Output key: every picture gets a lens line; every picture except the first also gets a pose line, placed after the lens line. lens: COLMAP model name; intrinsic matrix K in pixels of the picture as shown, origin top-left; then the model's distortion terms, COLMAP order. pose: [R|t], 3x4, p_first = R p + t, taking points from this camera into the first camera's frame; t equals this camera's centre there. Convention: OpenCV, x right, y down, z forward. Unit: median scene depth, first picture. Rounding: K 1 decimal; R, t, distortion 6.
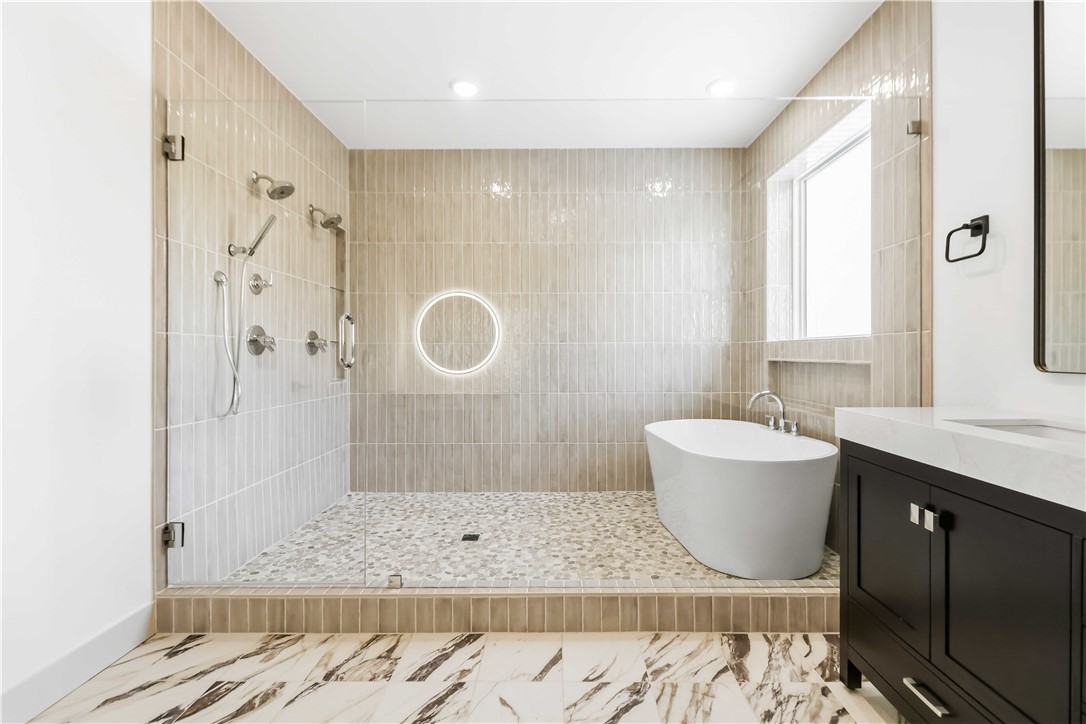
lens RADIAL K [[496.9, 0, 554.1], [0, 496.9, 347.4], [0, 0, 1]] dist [0.000144, -0.006073]
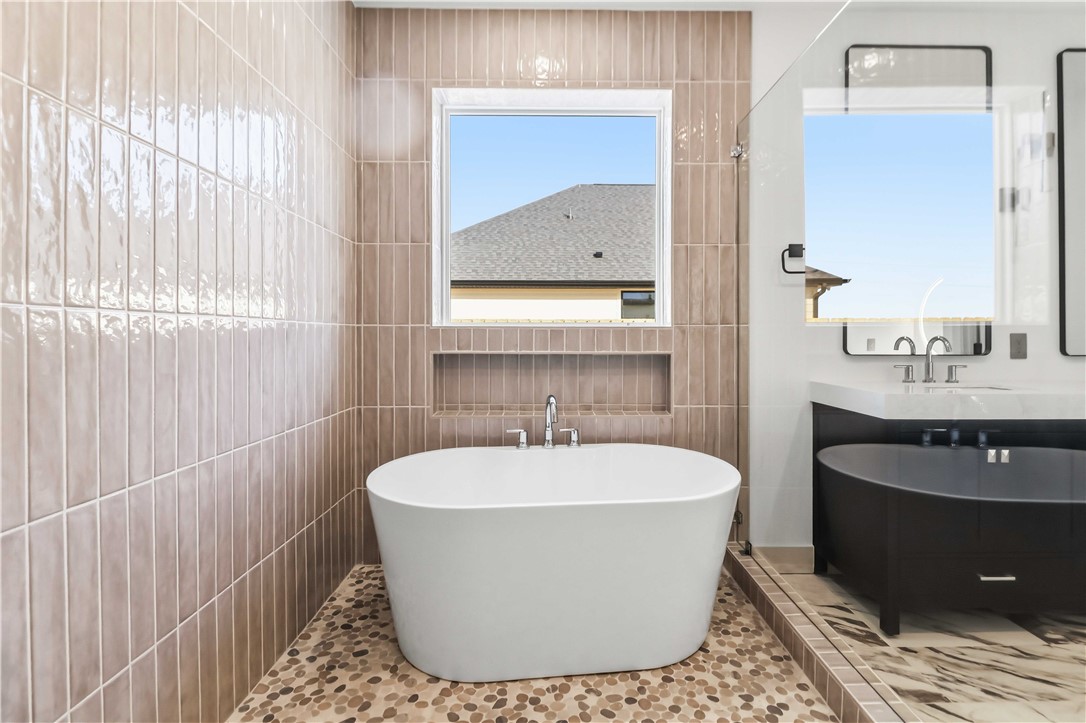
lens RADIAL K [[514.9, 0, 554.2], [0, 514.9, 338.7], [0, 0, 1]] dist [0.013944, -0.010890]
pose [[-0.014701, 0.002590, 0.999889, -0.420897], [-0.010961, 0.999936, -0.002751, 0.007641], [-0.999832, -0.011000, -0.014672, 1.279180]]
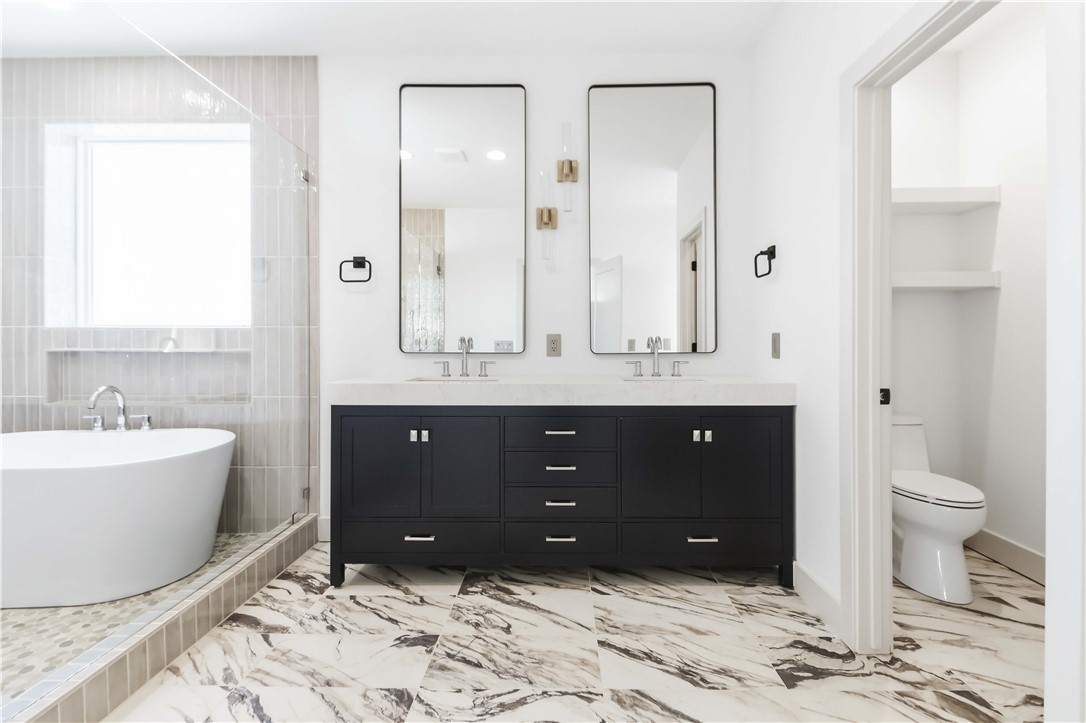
lens RADIAL K [[496.9, 0, 554.1], [0, 496.9, 346.9], [0, 0, 1]] dist [0.000144, -0.006073]
pose [[-0.005532, -0.001276, 0.999984, -0.549861], [-0.012196, 0.999925, 0.001208, 0.012020], [-0.999910, -0.012189, -0.005547, 0.295001]]
